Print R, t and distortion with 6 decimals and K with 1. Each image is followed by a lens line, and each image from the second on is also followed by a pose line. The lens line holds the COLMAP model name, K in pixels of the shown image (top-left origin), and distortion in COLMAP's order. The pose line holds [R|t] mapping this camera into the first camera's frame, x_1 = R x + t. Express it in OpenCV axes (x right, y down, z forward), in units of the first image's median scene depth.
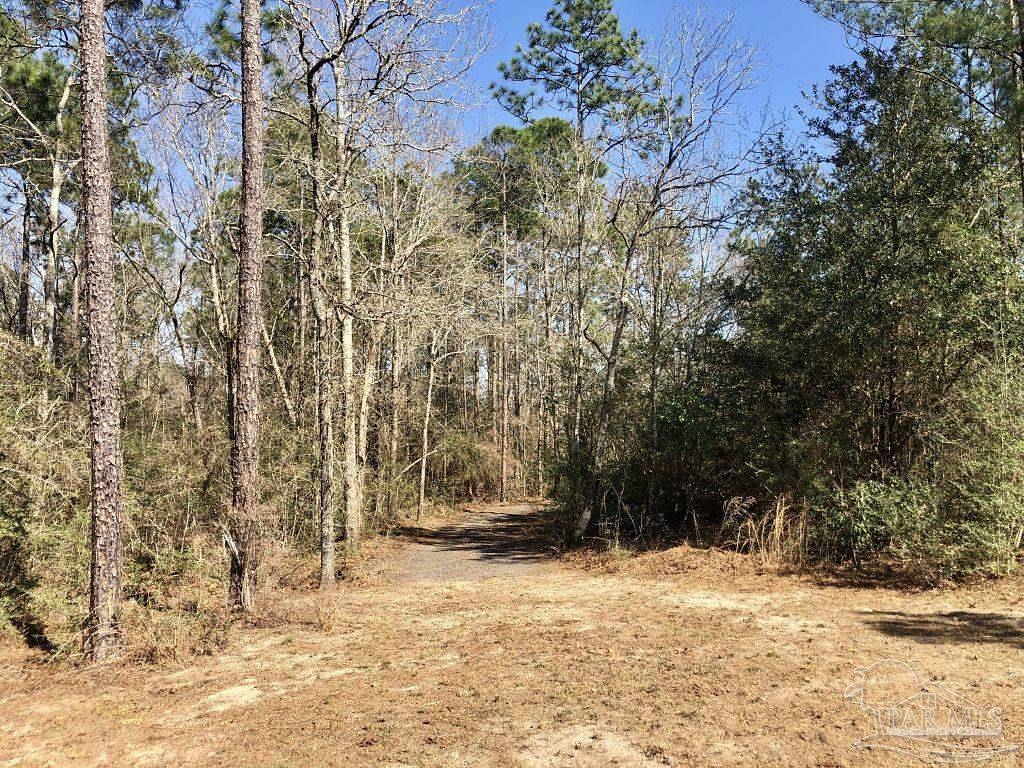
lens RADIAL K [[828.1, 0, 511.3], [0, 828.1, 383.9], [0, 0, 1]] dist [-0.001440, -0.000585]
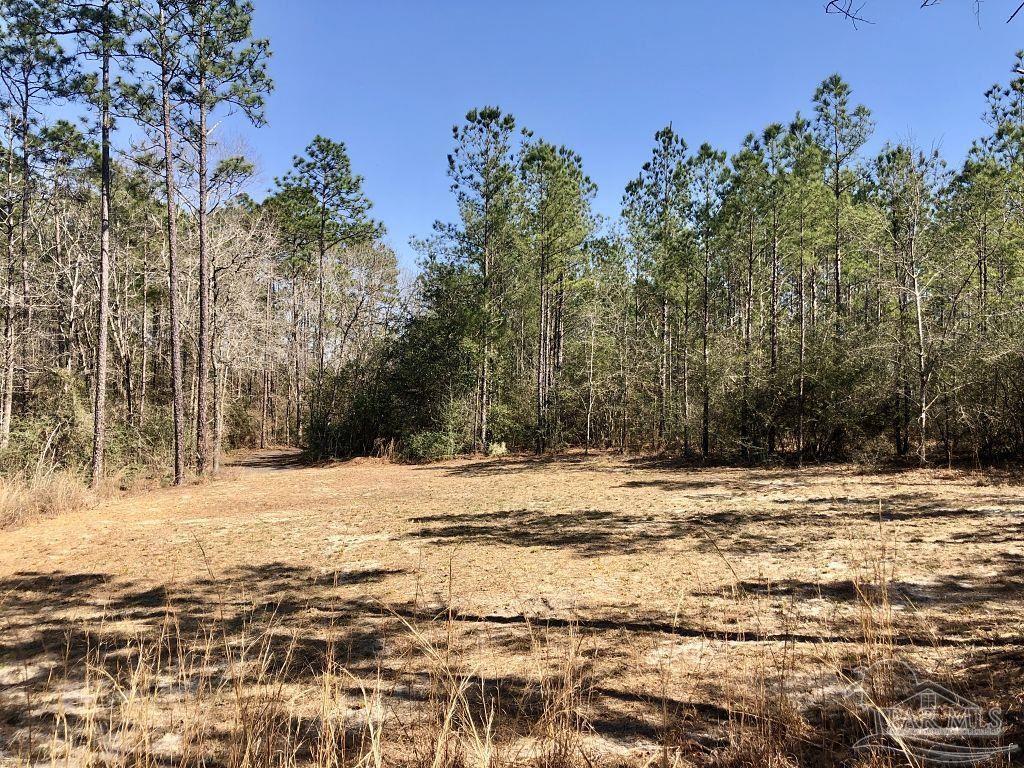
lens RADIAL K [[740.7, 0, 512.2], [0, 740.7, 352.7], [0, 0, 1]] dist [-0.002584, -0.000492]
pose [[0.940241, 0.032876, 0.338919, -0.137057], [-0.034432, 0.999406, -0.001422, -0.137584], [-0.338765, -0.010332, 0.940814, -1.261393]]
